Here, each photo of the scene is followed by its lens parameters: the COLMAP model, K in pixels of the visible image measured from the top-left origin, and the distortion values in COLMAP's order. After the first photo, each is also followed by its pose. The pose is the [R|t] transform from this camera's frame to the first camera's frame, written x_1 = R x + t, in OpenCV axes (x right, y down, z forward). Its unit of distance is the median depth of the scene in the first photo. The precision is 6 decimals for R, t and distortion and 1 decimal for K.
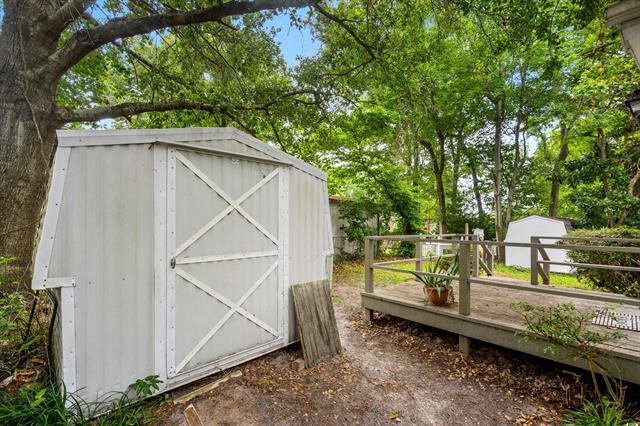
lens RADIAL K [[293.3, 0, 322.2], [0, 293.3, 216.3], [0, 0, 1]] dist [-0.003767, -0.000937]
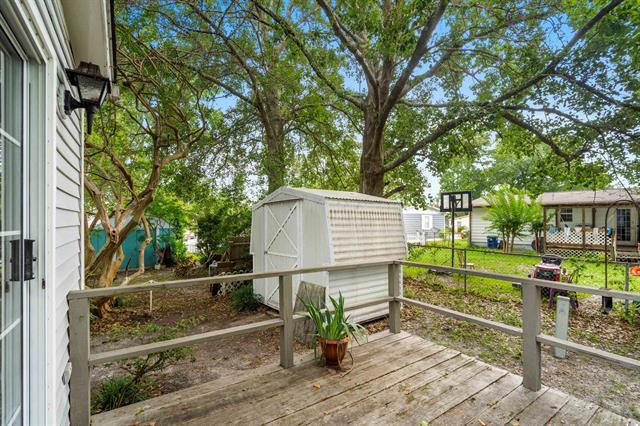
lens RADIAL K [[293.3, 0, 322.2], [0, 293.3, 216.3], [0, 0, 1]] dist [-0.003767, -0.000937]
pose [[-0.138941, -0.031657, -0.989794, 0.409614], [0.022544, 0.999129, -0.035120, -0.009821], [0.990044, -0.027194, -0.138107, 0.399668]]
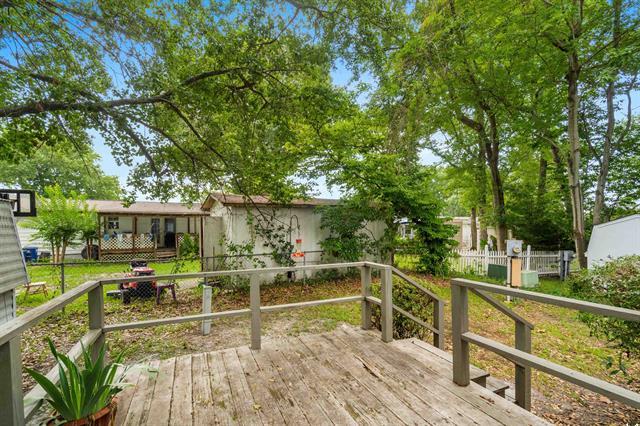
lens RADIAL K [[293.3, 0, 322.2], [0, 293.3, 216.3], [0, 0, 1]] dist [-0.003767, -0.000937]
pose [[0.951104, -0.035282, -0.306848, 0.332532], [0.032264, 0.999368, -0.014906, -0.014748], [0.307180, 0.004277, 0.951642, 0.258953]]
